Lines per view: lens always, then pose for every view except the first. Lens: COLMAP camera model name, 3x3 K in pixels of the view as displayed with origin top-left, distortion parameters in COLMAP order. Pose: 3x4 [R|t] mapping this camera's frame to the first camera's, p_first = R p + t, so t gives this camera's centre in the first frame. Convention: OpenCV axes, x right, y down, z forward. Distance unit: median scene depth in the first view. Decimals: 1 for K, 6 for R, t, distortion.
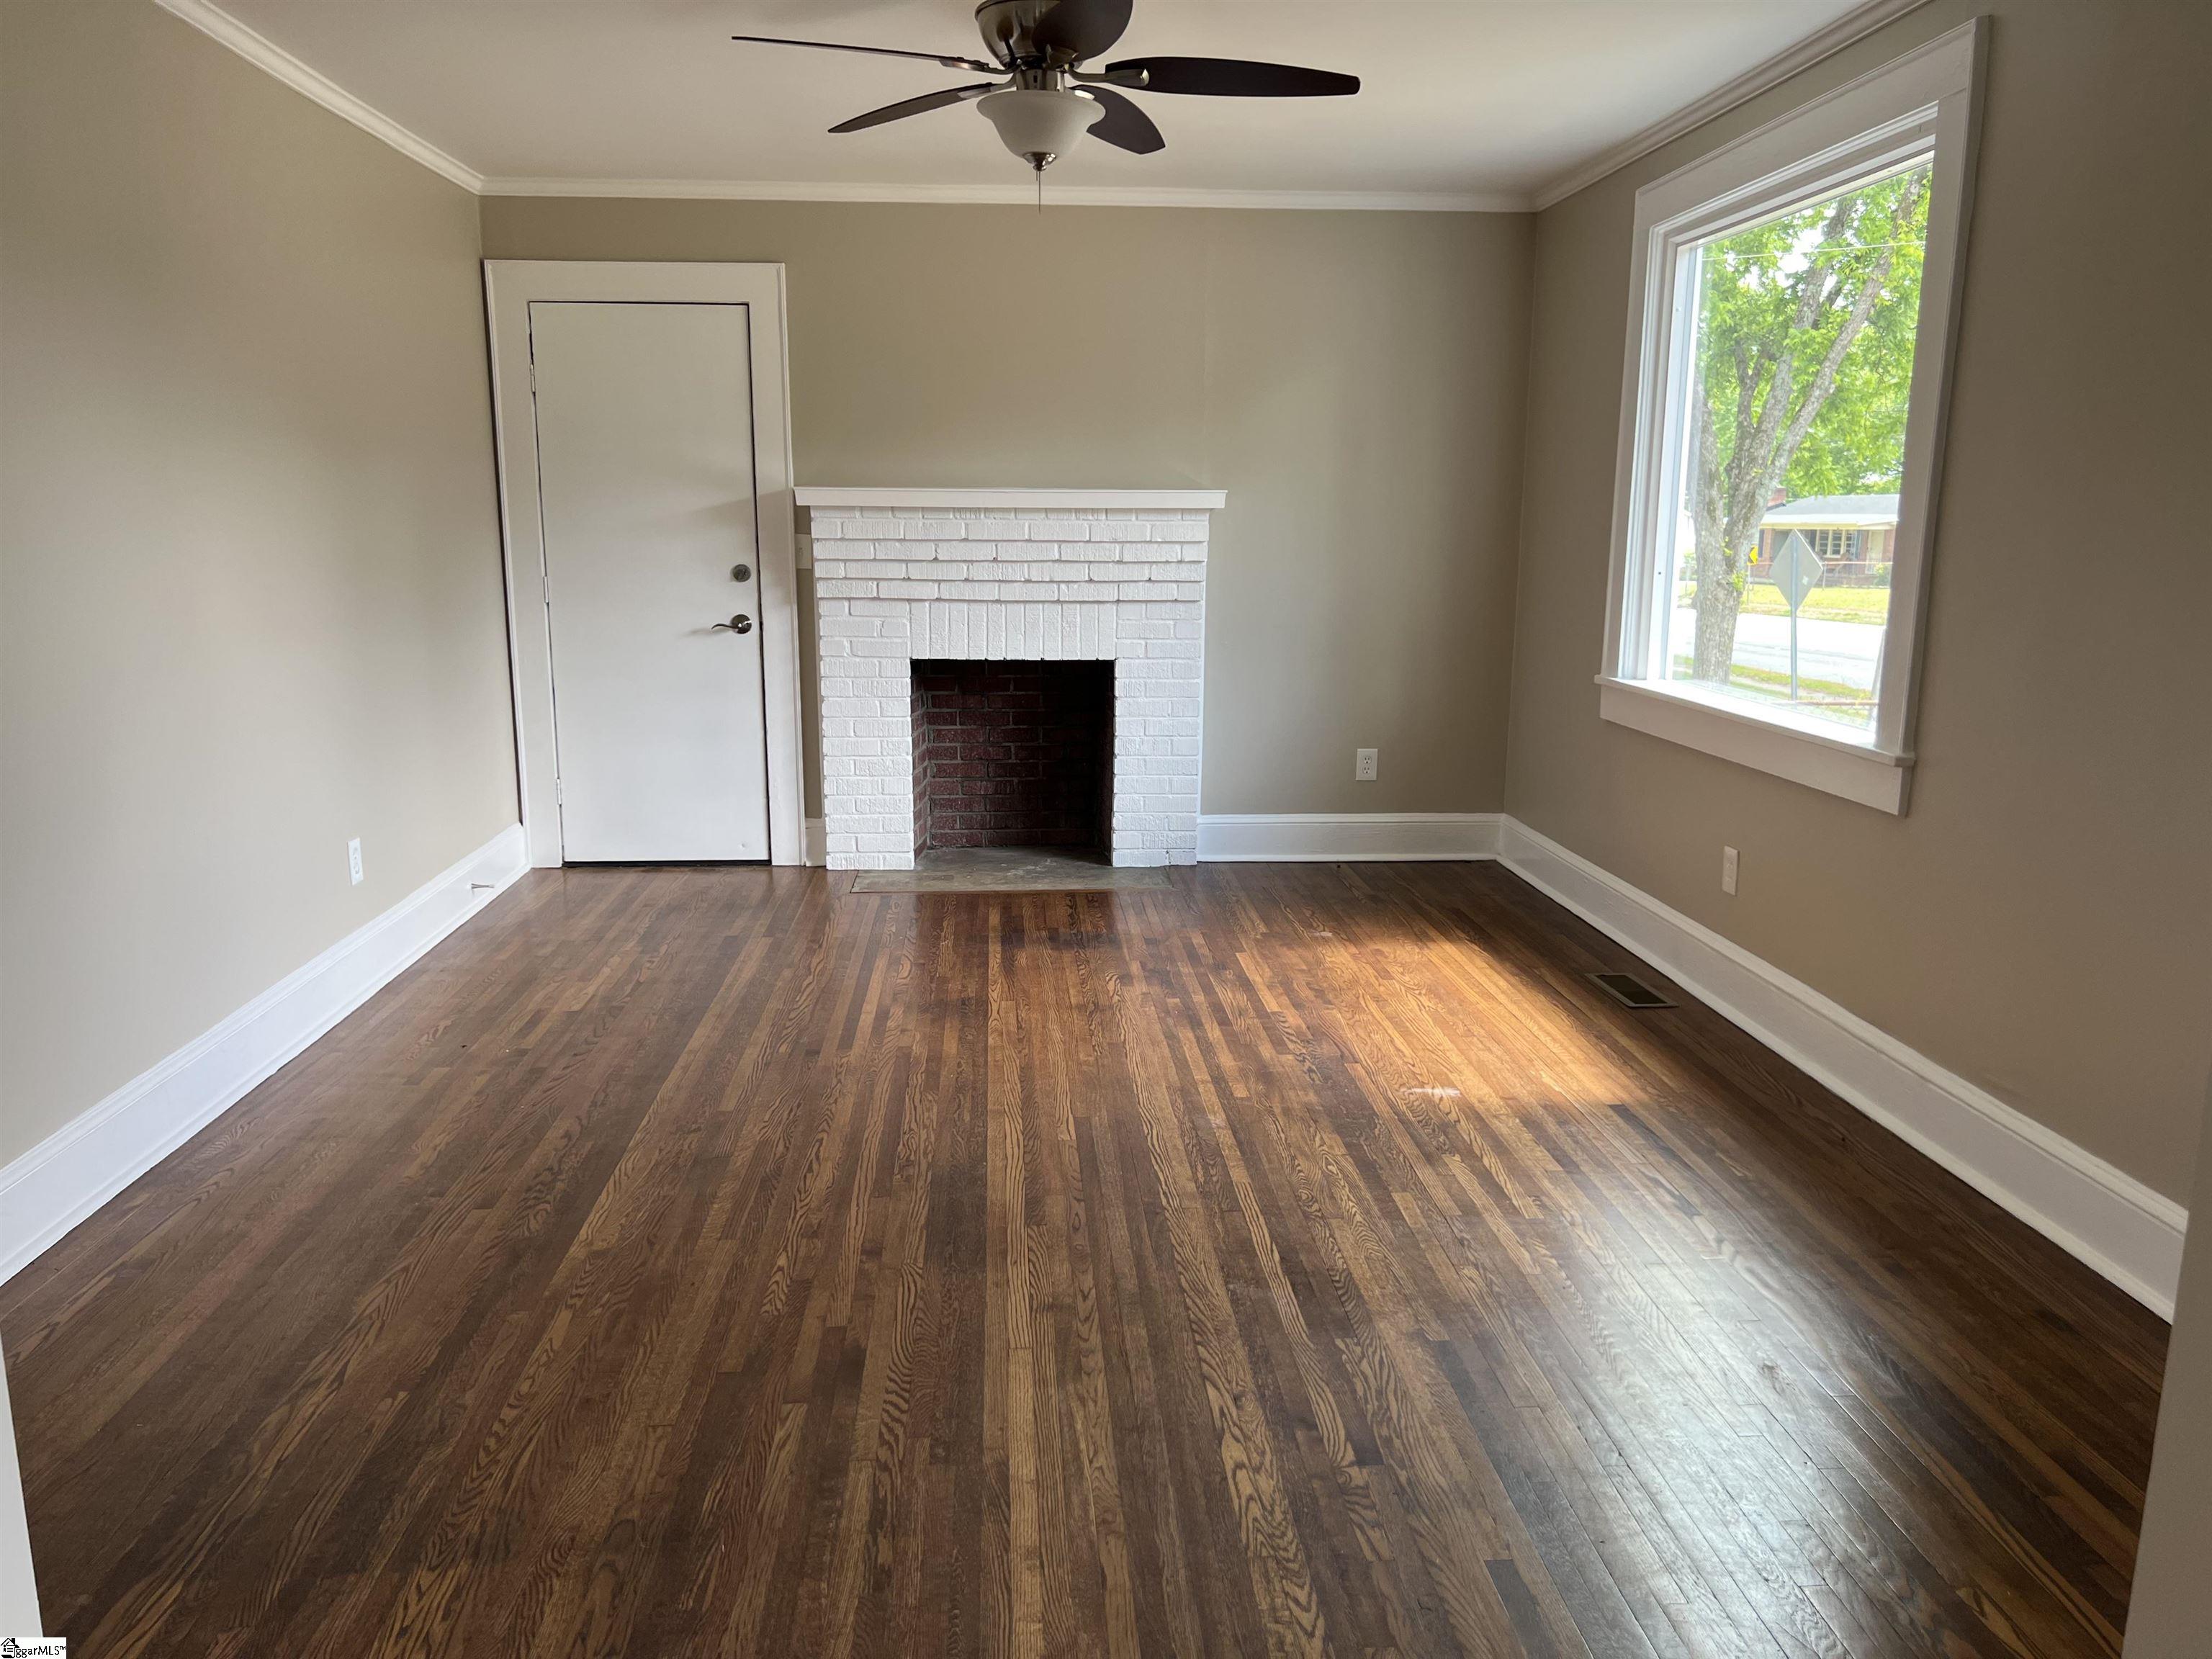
lens RADIAL K [[1645.5, 0, 1108.6], [0, 1645.5, 855.1], [0, 0, 1]] dist [0.072009, -0.109077]
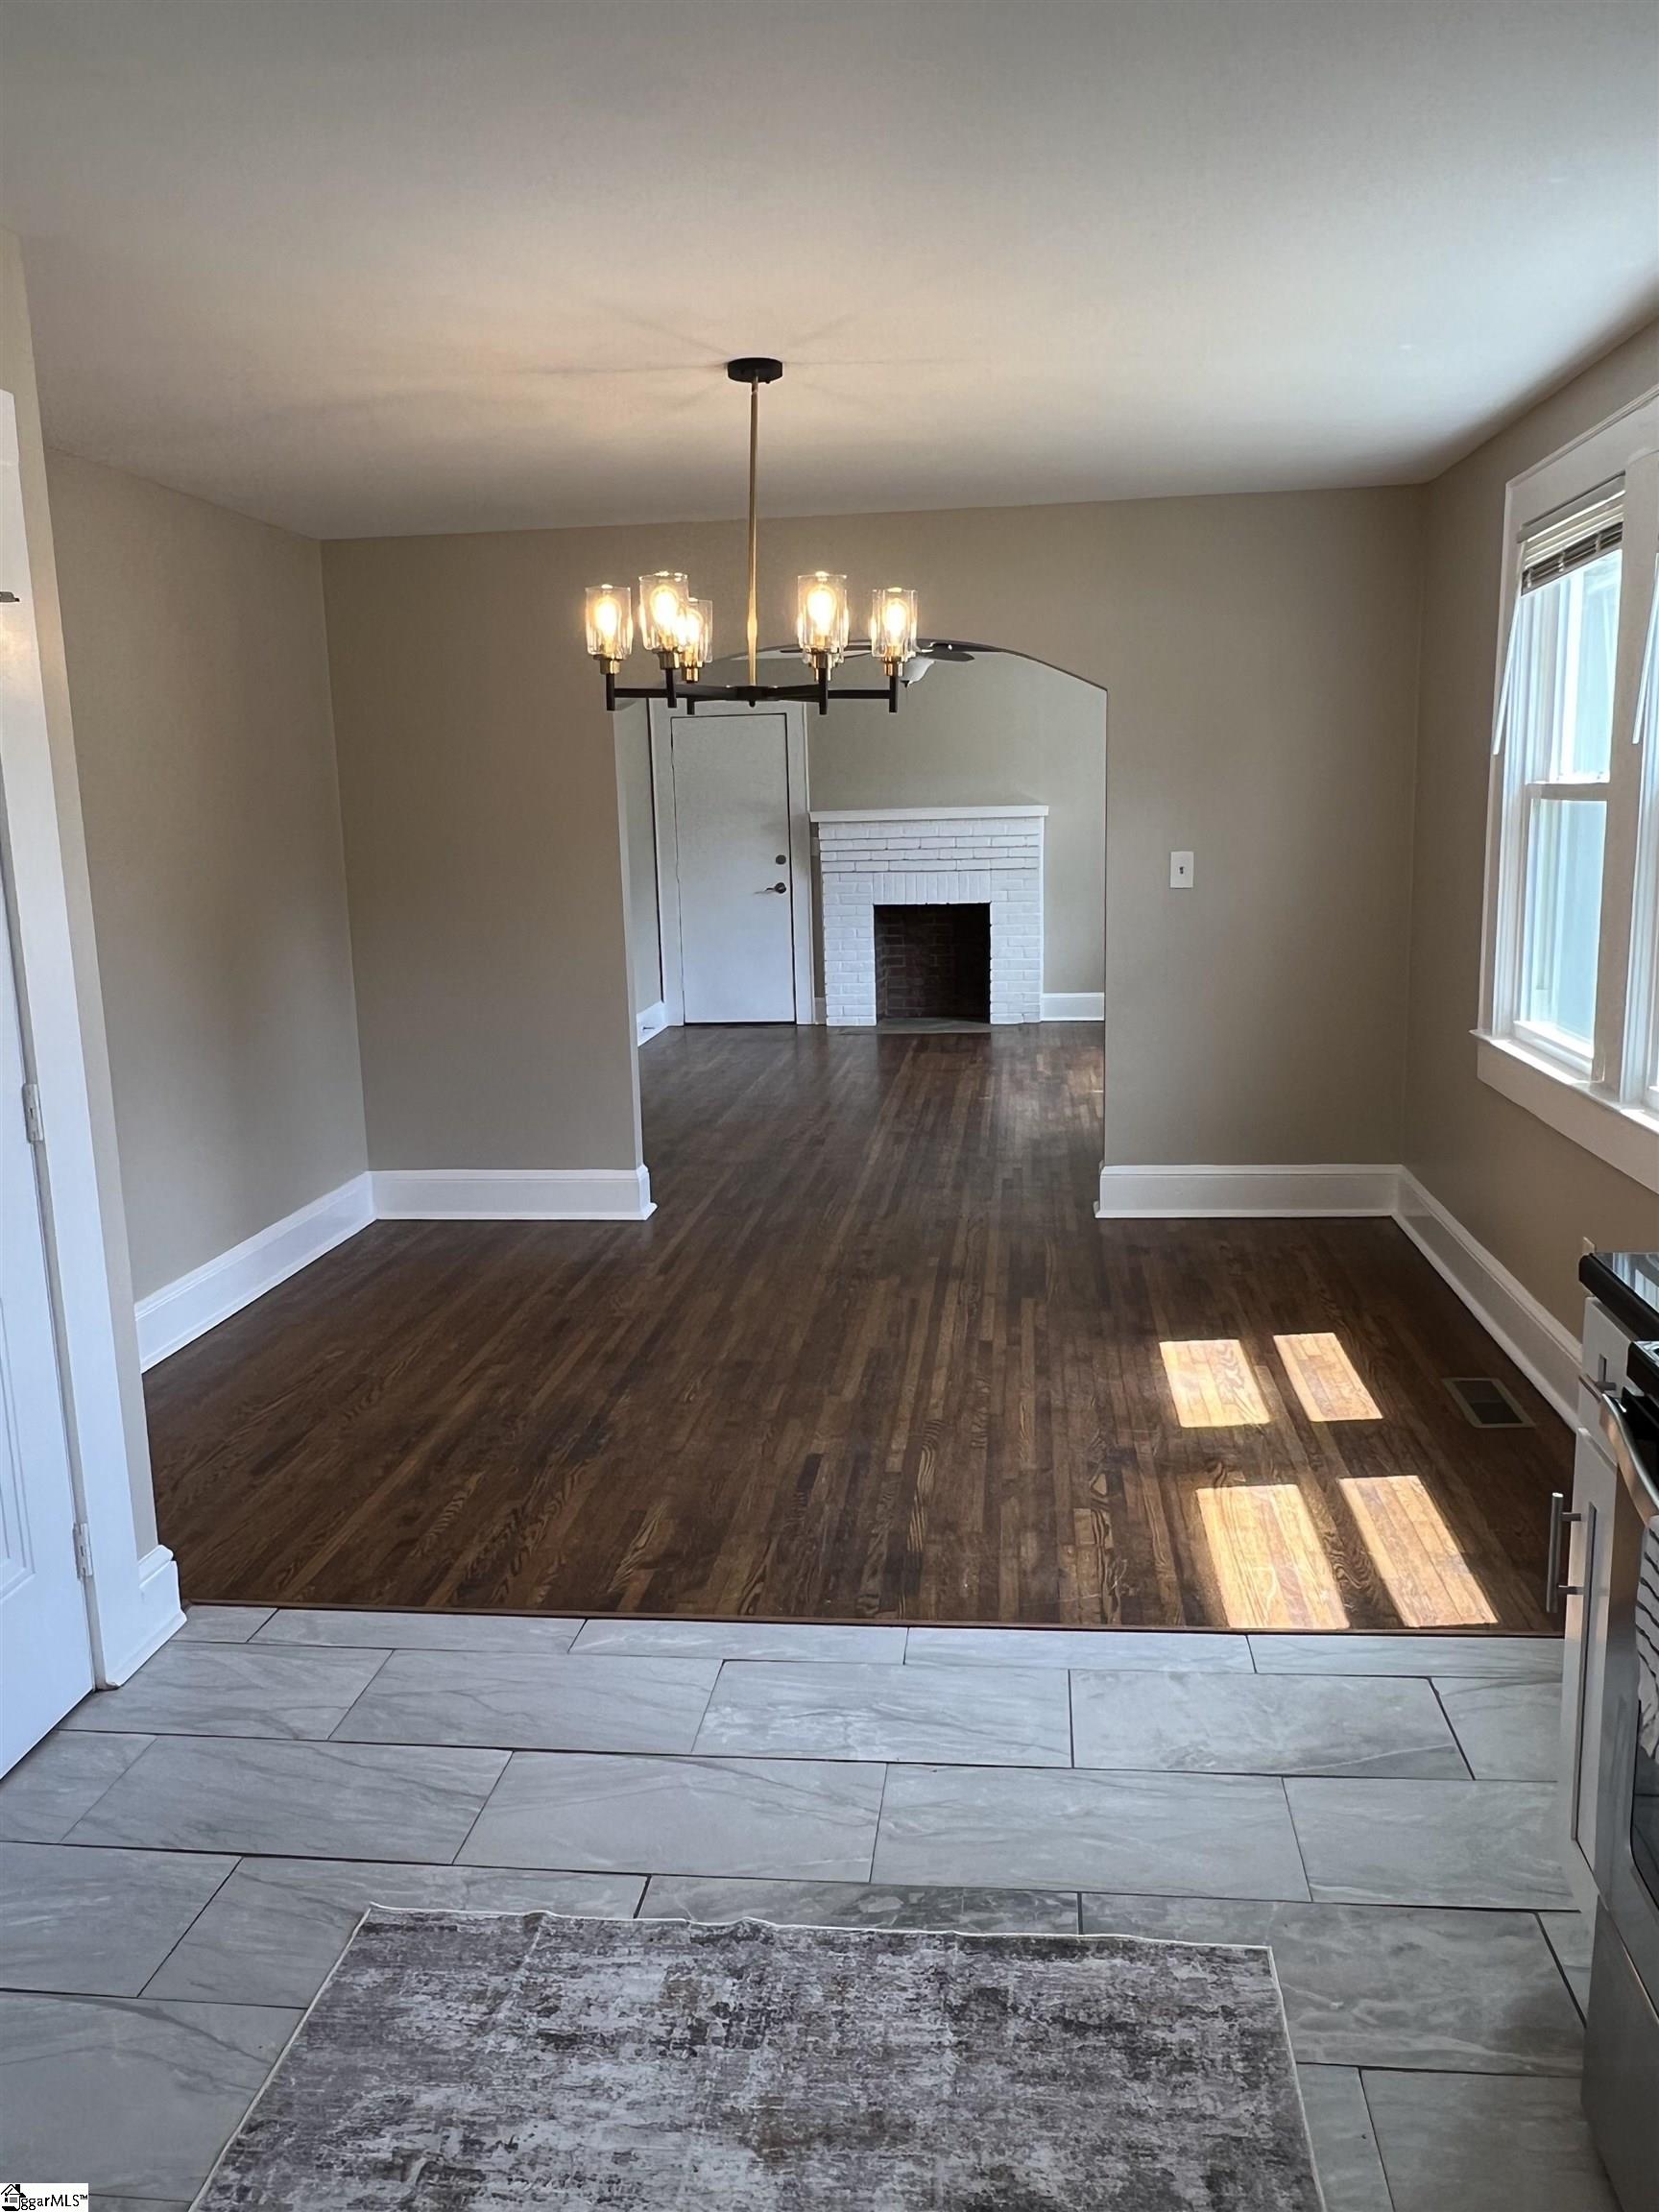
lens RADIAL K [[1672.7, 0, 829.5], [0, 1672.7, 1106.0], [0, 0, 1]] dist [-0.002945, -0.007364]
pose [[0.982750, 0.000153, -0.184937, 0.253317], [-0.004015, 0.999782, -0.020510, 0.204751], [0.184893, 0.020899, 0.982536, -1.175706]]
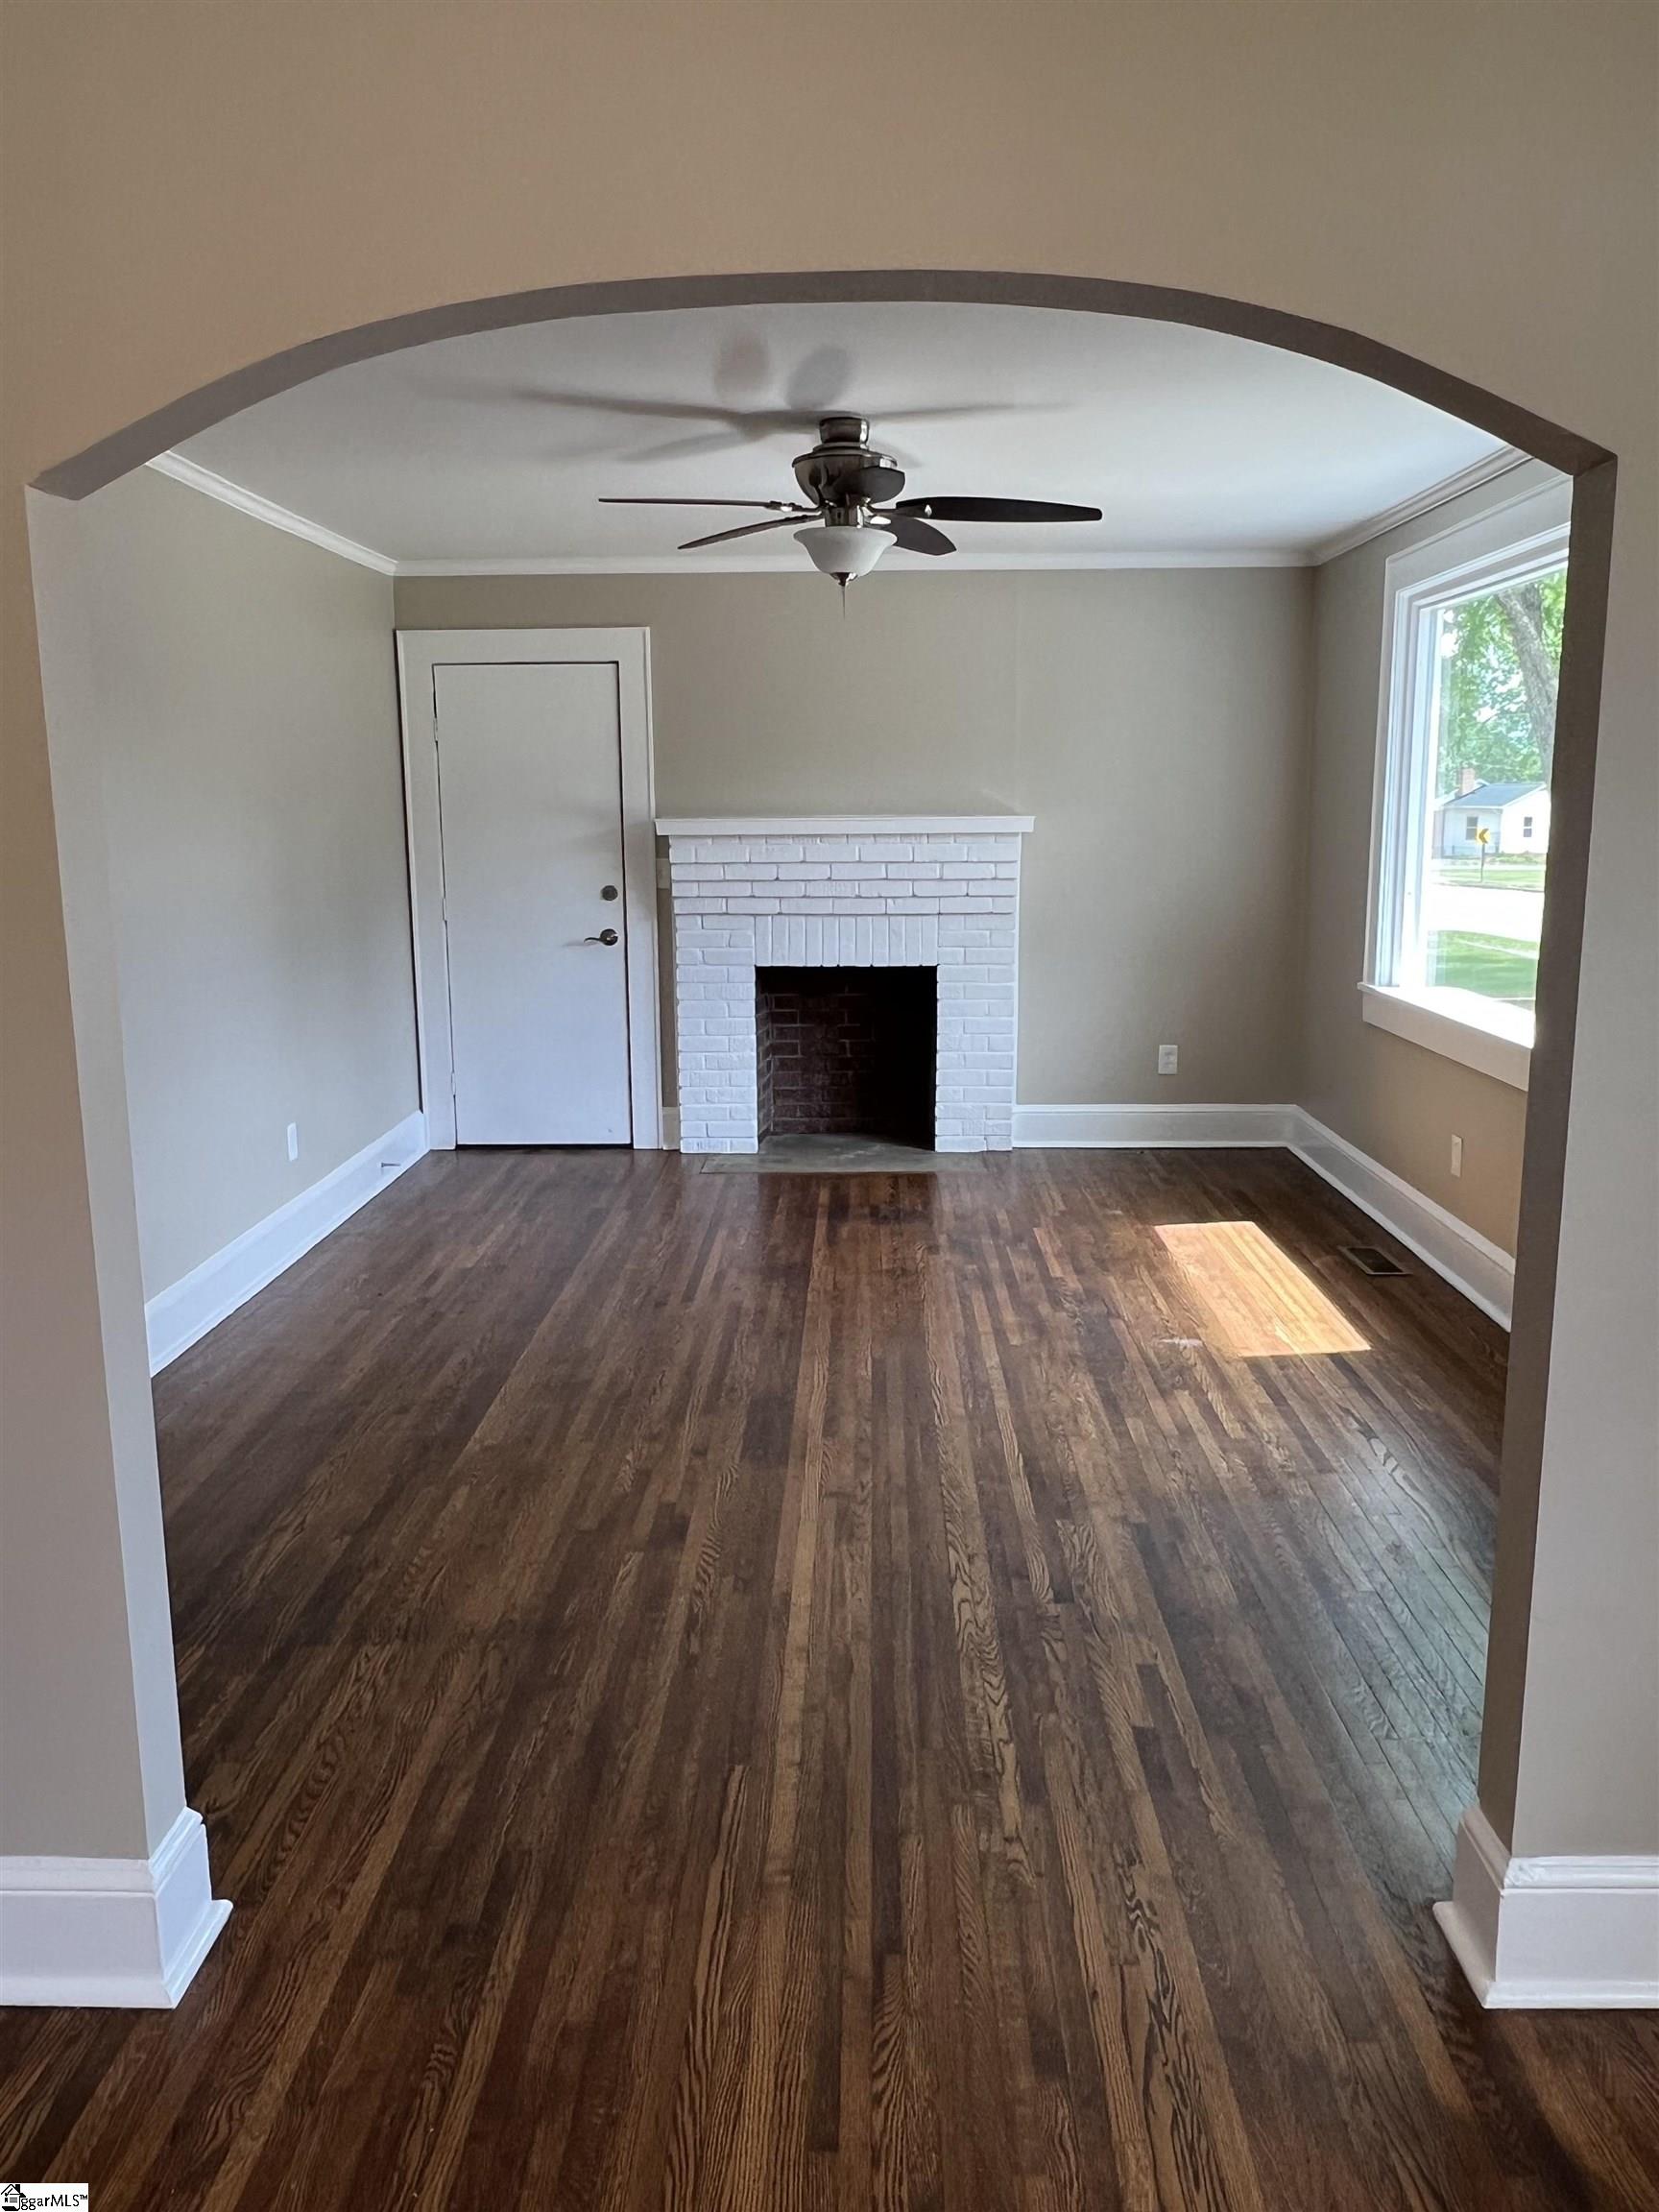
lens RADIAL K [[1672.7, 0, 829.5], [0, 1672.7, 1106.0], [0, 0, 1]] dist [-0.002945, -0.007364]
pose [[0.995718, 0.002938, -0.092400, 0.056068], [-0.005027, 0.999737, -0.022379, 0.003111], [0.092310, 0.022748, 0.995470, -0.204123]]
